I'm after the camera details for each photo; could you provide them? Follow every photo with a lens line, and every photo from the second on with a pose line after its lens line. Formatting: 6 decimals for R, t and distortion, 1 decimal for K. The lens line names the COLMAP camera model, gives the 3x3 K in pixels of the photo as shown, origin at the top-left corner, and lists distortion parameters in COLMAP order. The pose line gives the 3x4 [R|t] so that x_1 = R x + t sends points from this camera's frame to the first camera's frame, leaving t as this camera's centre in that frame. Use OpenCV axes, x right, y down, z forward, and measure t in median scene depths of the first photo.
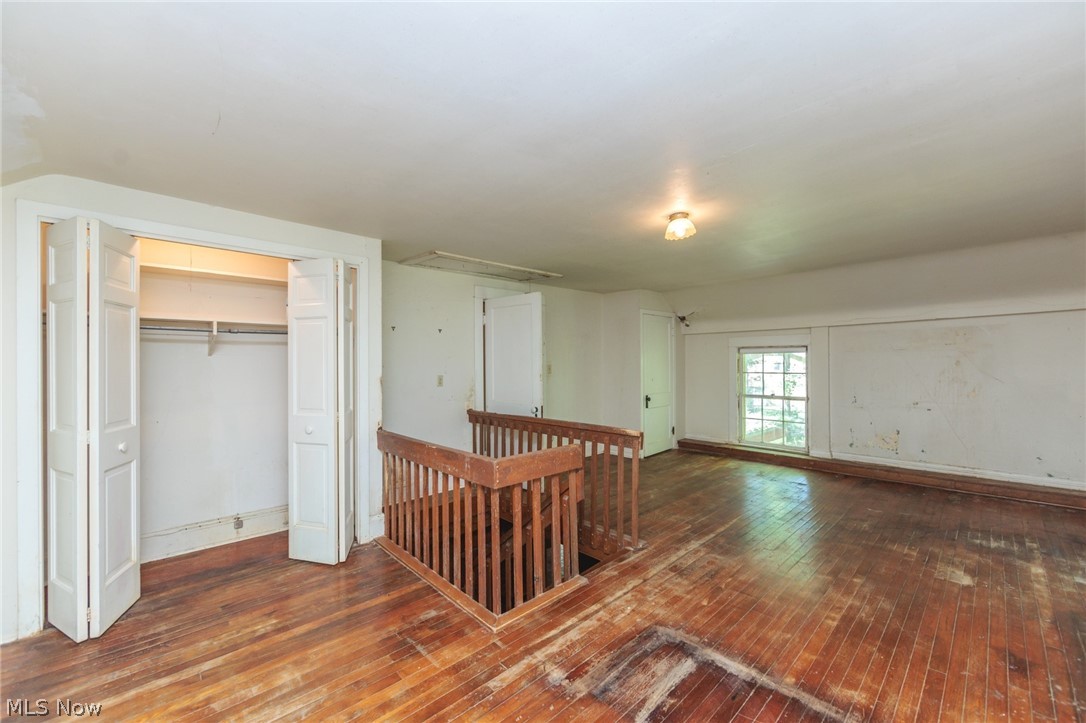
lens RADIAL K [[428.9, 0, 540.4], [0, 428.9, 364.8], [0, 0, 1]] dist [0.001405, -0.000807]
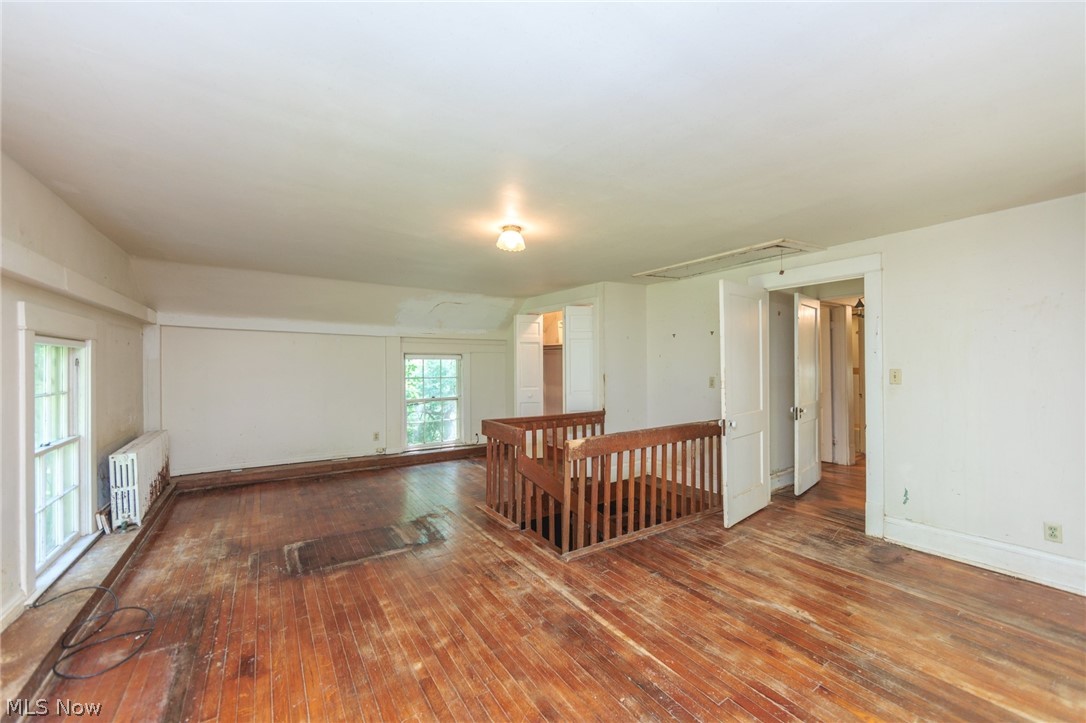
lens RADIAL K [[428.9, 0, 540.1], [0, 428.9, 361.3], [0, 0, 1]] dist [0.001405, -0.000807]
pose [[-0.176513, 0.004975, -0.984286, 1.360817], [0.001710, 0.999987, 0.004748, -0.027602], [0.984297, -0.000845, -0.176519, 1.276434]]
